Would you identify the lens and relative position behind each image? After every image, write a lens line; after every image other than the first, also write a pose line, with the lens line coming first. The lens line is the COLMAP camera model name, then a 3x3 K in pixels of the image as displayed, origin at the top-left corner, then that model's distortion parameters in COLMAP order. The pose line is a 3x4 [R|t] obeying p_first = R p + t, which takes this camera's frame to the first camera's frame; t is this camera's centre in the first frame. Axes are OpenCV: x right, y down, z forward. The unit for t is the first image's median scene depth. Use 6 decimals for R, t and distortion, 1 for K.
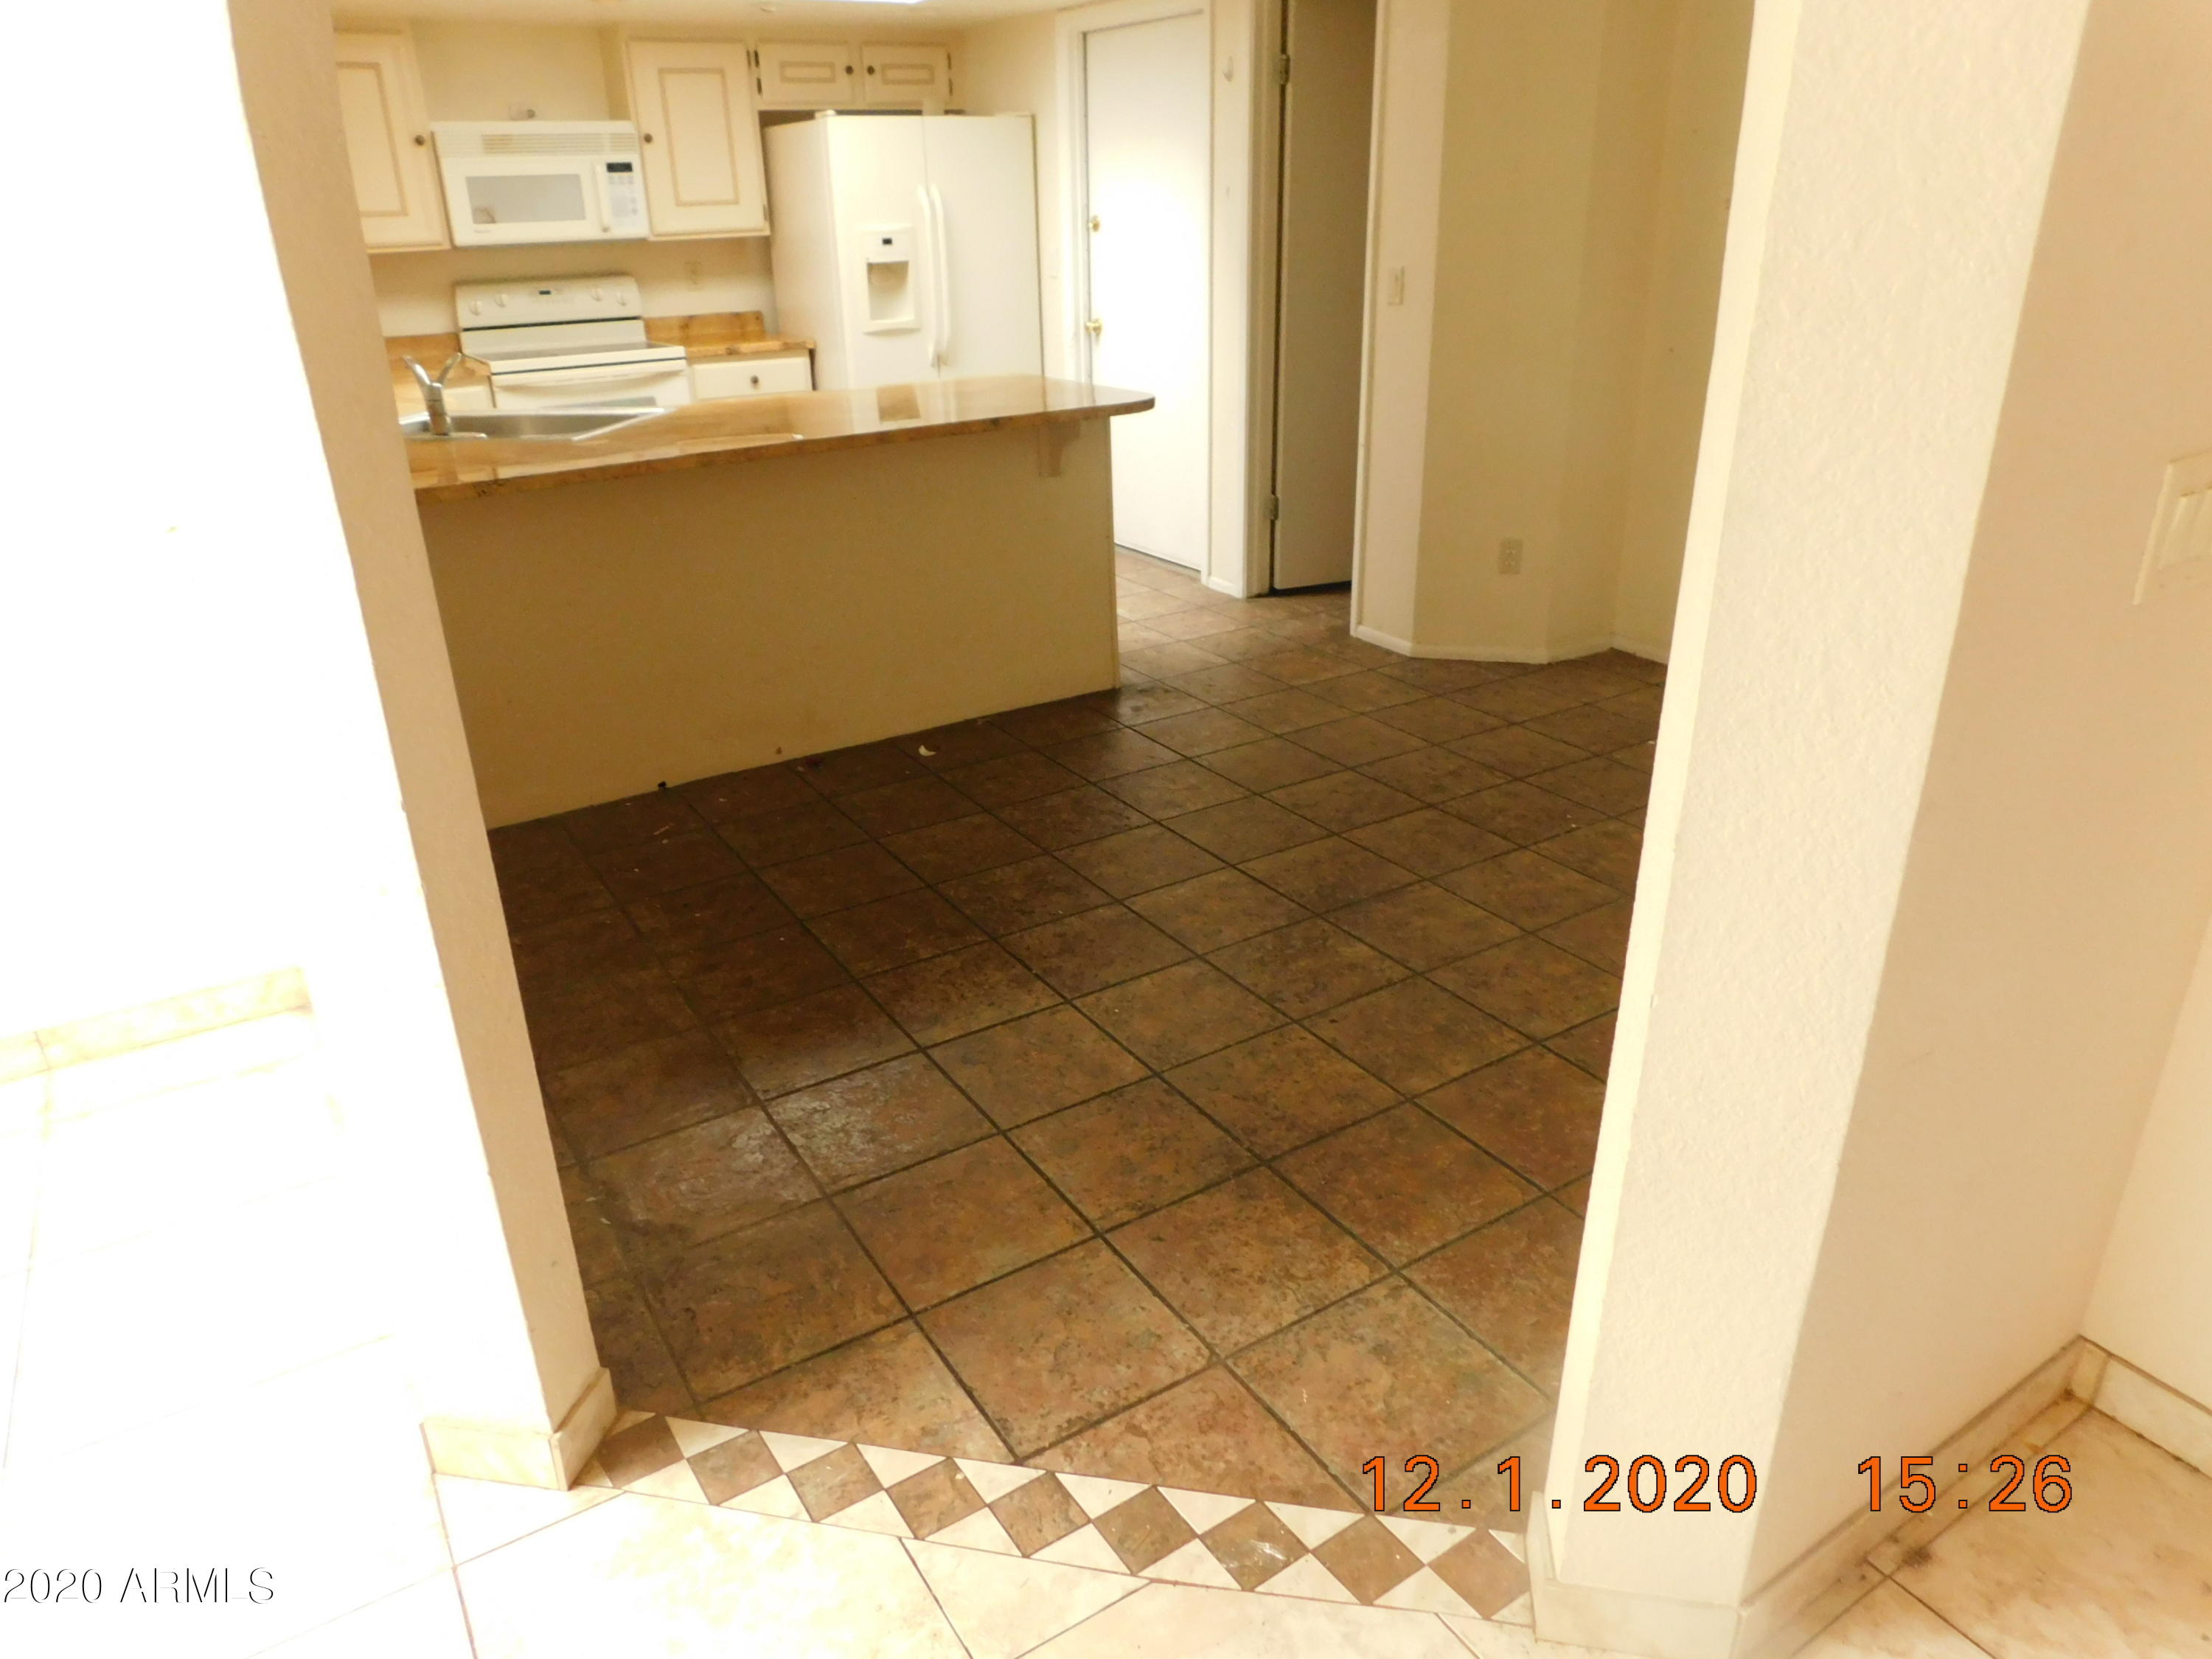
lens RADIAL K [[1462.1, 0, 1110.3], [0, 1462.1, 832.6], [0, 0, 1]] dist [-0.037977, 0.008684]
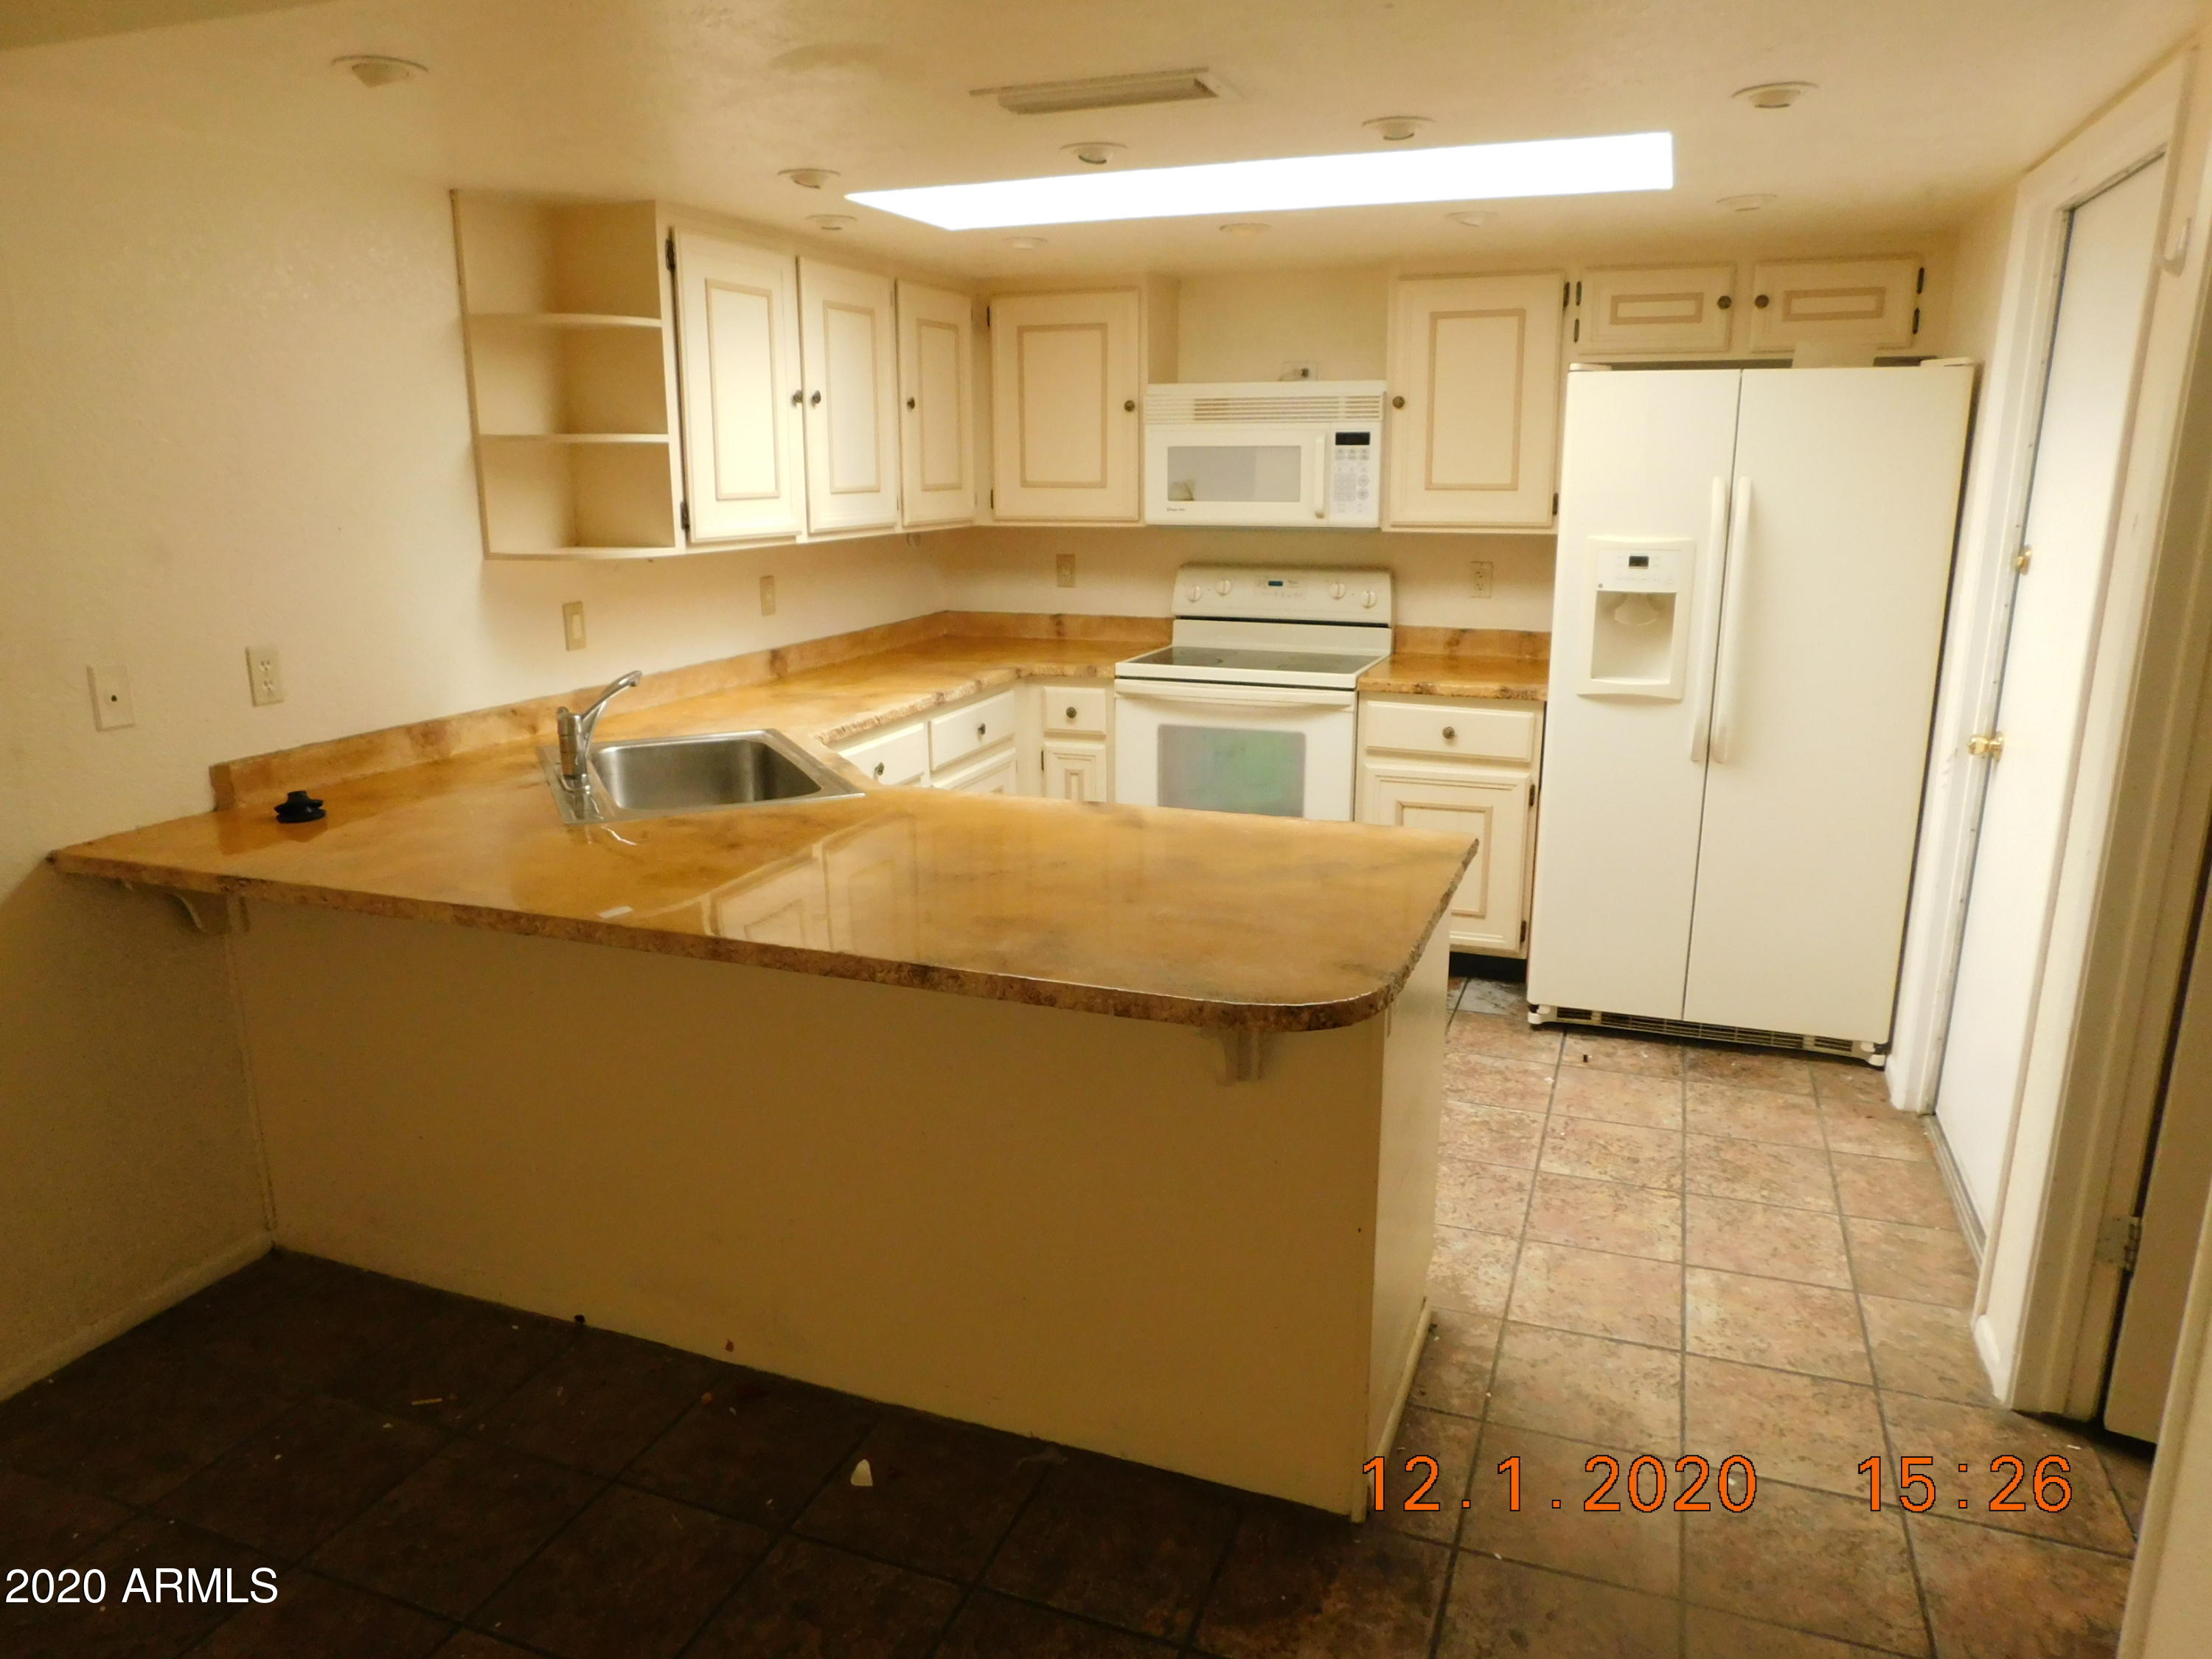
lens RADIAL K [[1462.1, 0, 1105.7], [0, 1462.1, 823.2], [0, 0, 1]] dist [-0.037977, 0.008684]
pose [[0.600096, 0.215062, -0.770476, 0.212854], [-0.331114, 0.943575, 0.005486, -0.227766], [0.728181, 0.251823, 0.637446, 0.461810]]
